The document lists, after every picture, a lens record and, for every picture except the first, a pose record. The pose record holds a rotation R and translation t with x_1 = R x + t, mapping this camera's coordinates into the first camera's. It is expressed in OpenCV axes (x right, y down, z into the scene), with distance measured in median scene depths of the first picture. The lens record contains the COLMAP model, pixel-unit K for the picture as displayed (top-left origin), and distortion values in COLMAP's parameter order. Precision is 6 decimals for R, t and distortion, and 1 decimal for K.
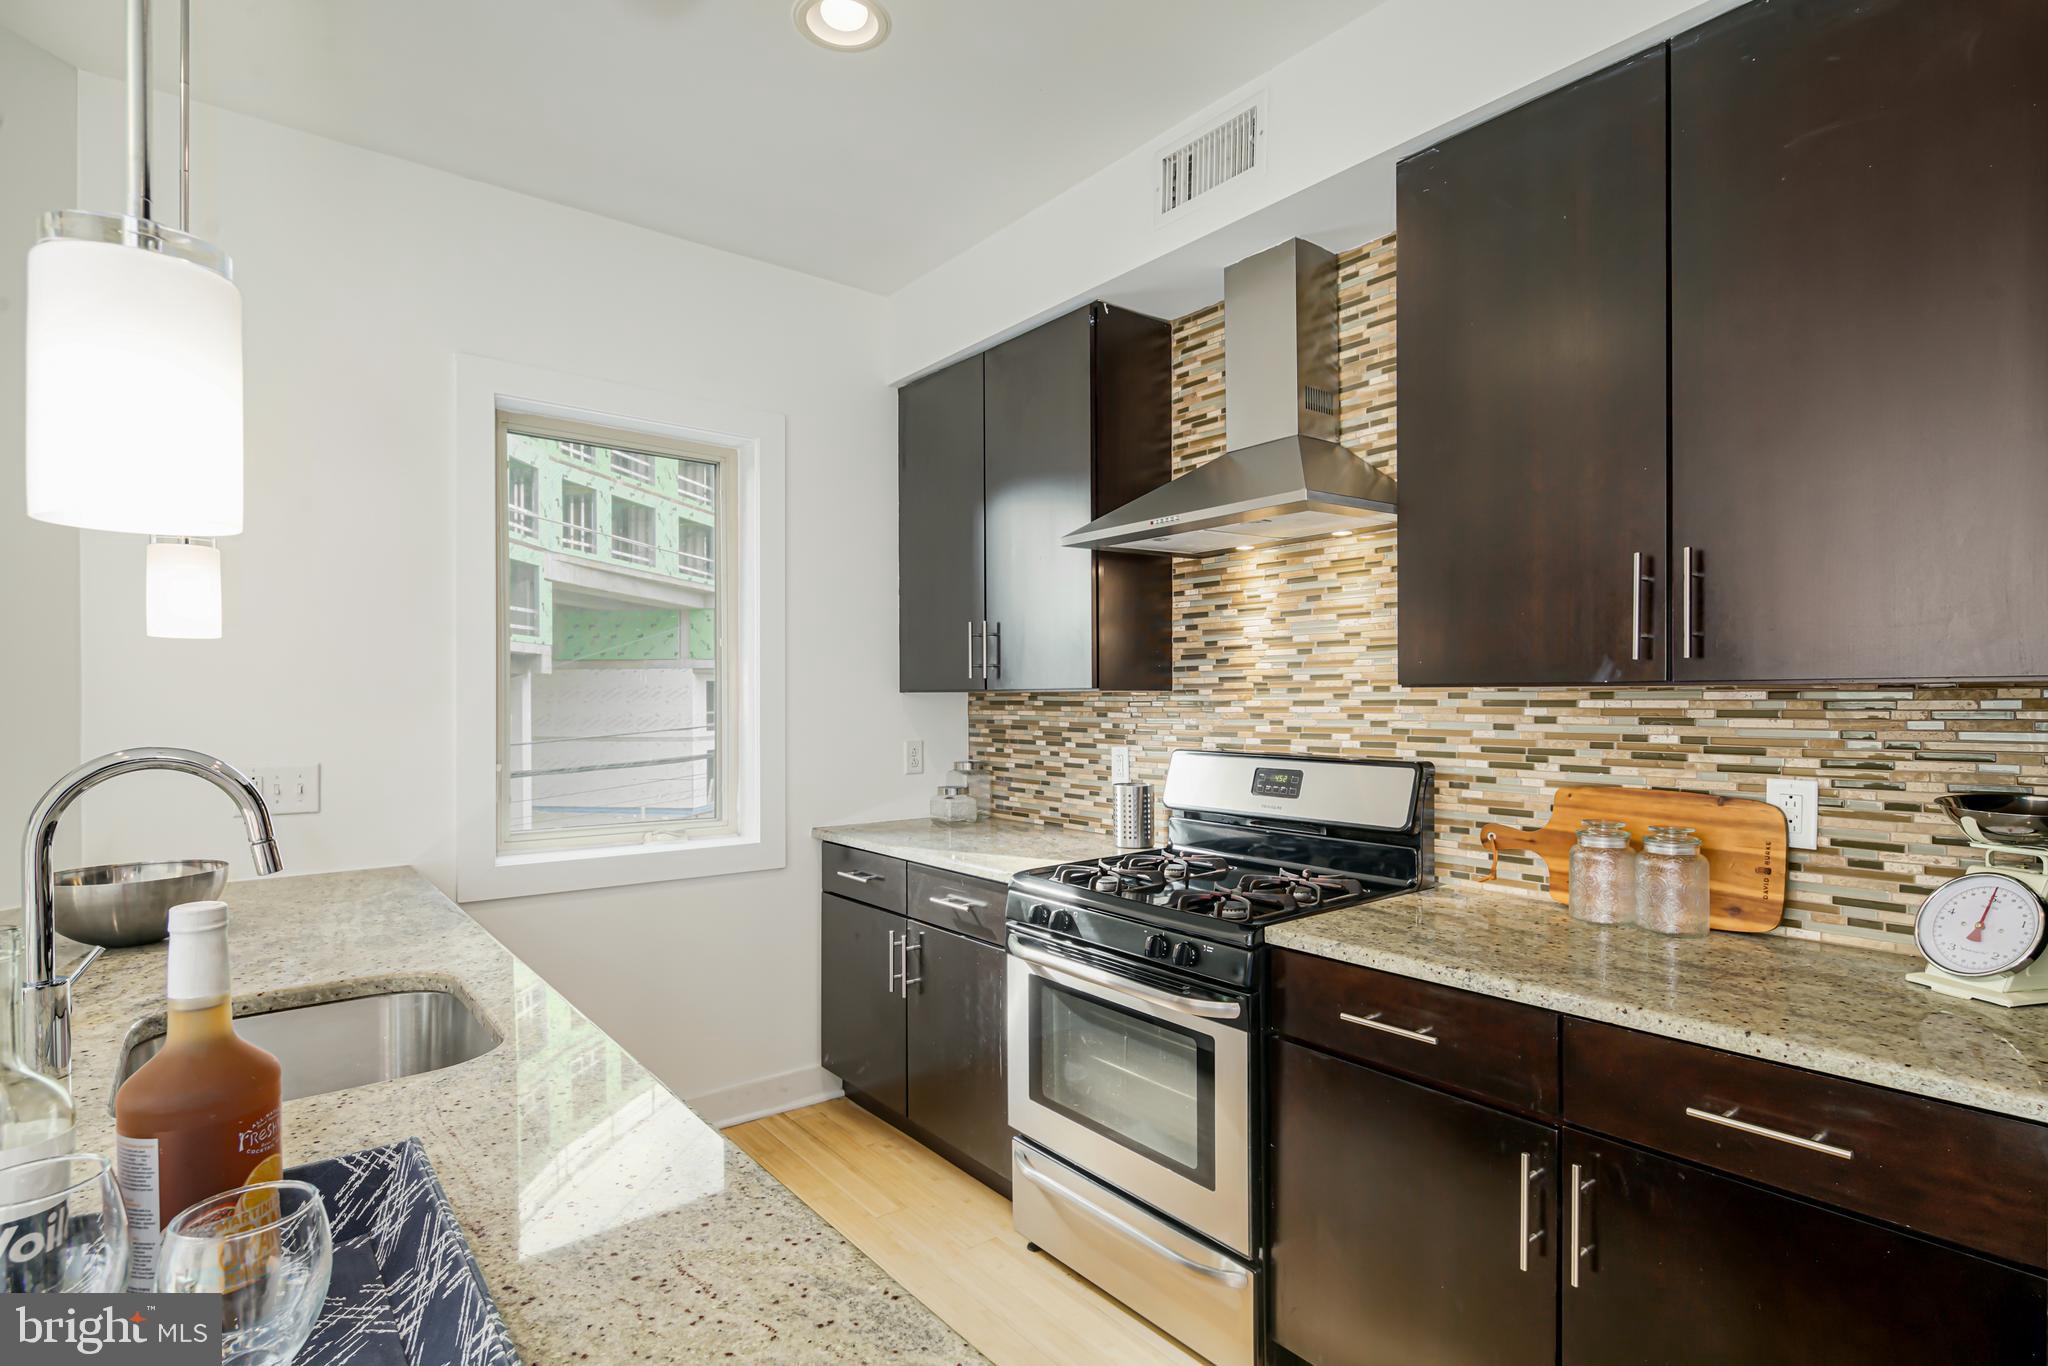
lens RADIAL K [[1024.1, 0, 1019.0], [0, 1024.1, 708.3], [0, 0, 1]] dist [0.001392, -0.001777]
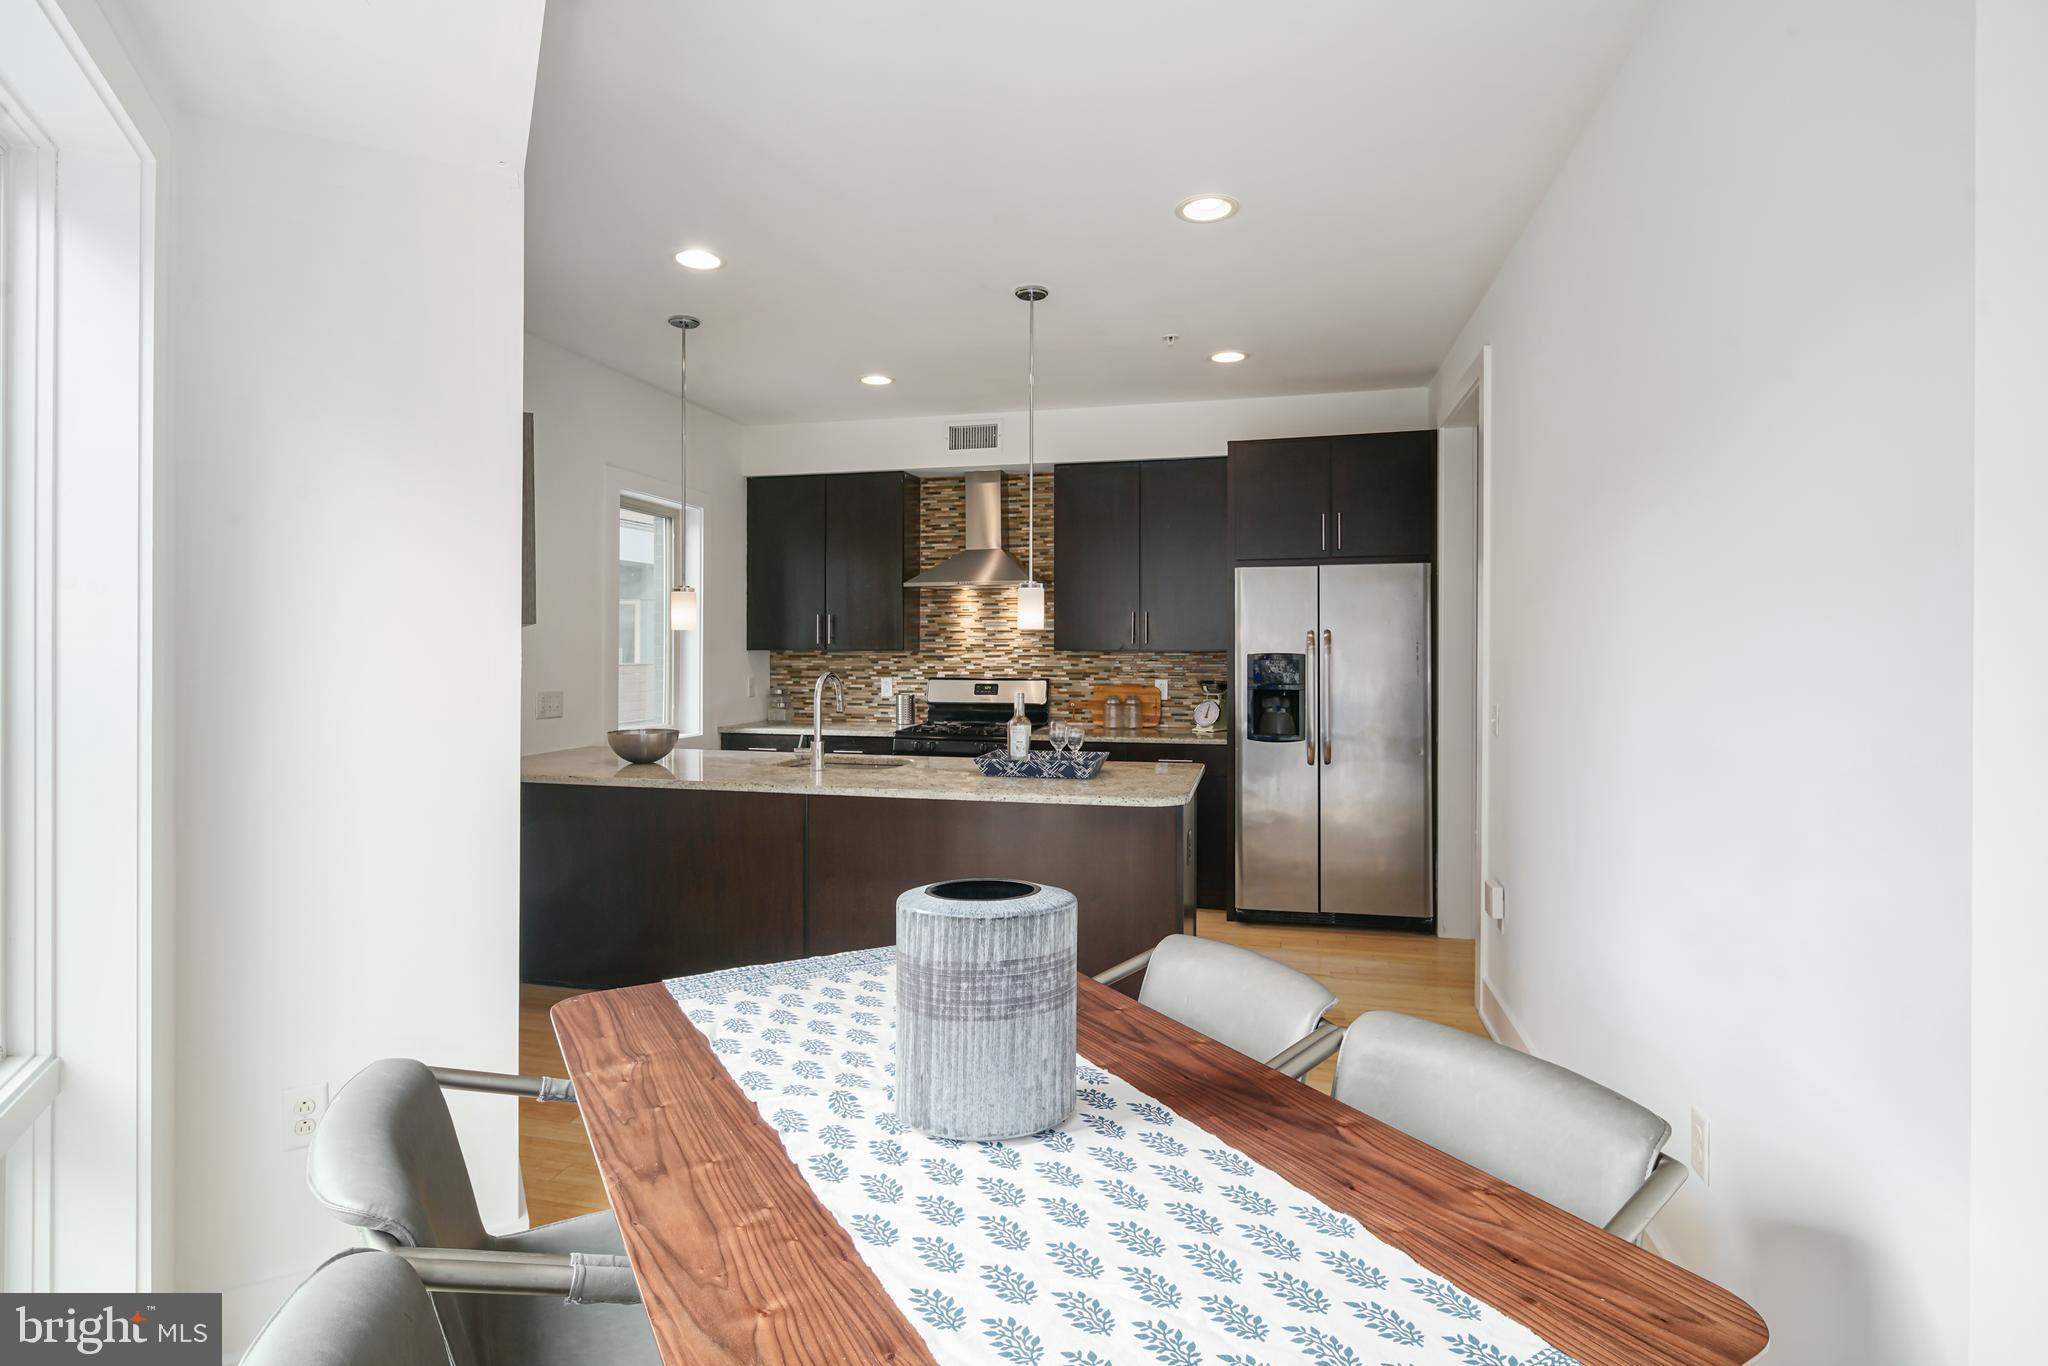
lens RADIAL K [[1026.7, 0, 1013.2], [0, 1026.7, 652.0], [0, 0, 1]] dist [-0.000801, 0.000049]
pose [[0.797423, 0.000205, 0.603420, -1.175442], [0.003584, 0.999981, -0.005075, -0.002984], [-0.603410, 0.006210, 0.797407, -0.979159]]
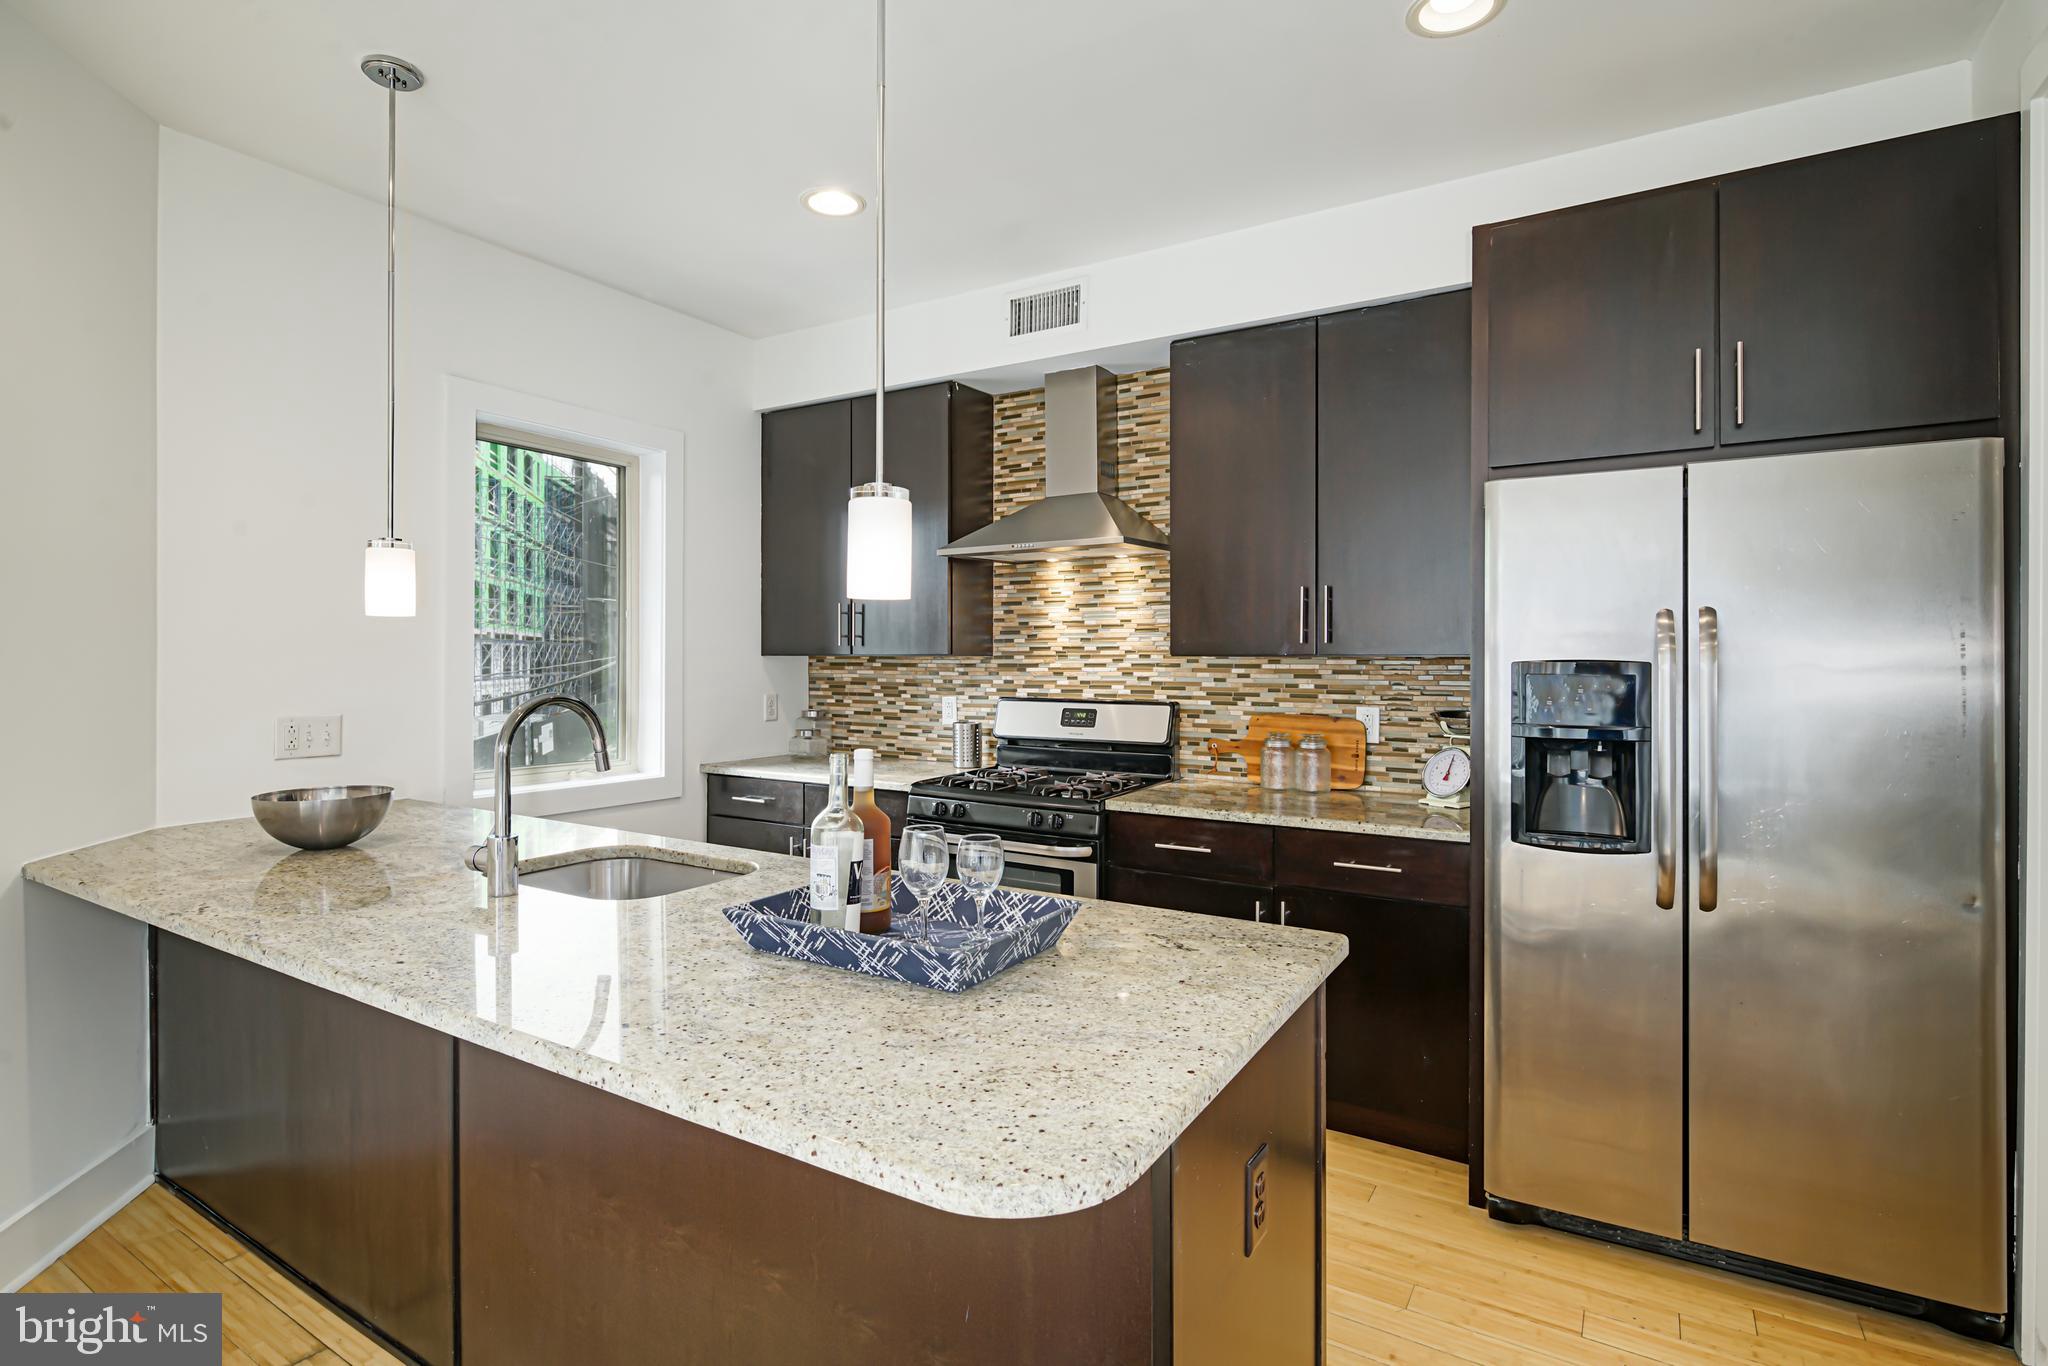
lens RADIAL K [[1009.1, 0, 1010.0], [0, 1009.1, 663.5], [0, 0, 1]] dist [0.000903, -0.000542]
pose [[0.942057, 0.002078, 0.335448, -0.352355], [-0.000734, 0.999991, -0.004134, -0.001416], [-0.335453, 0.003648, 0.942050, -0.380780]]
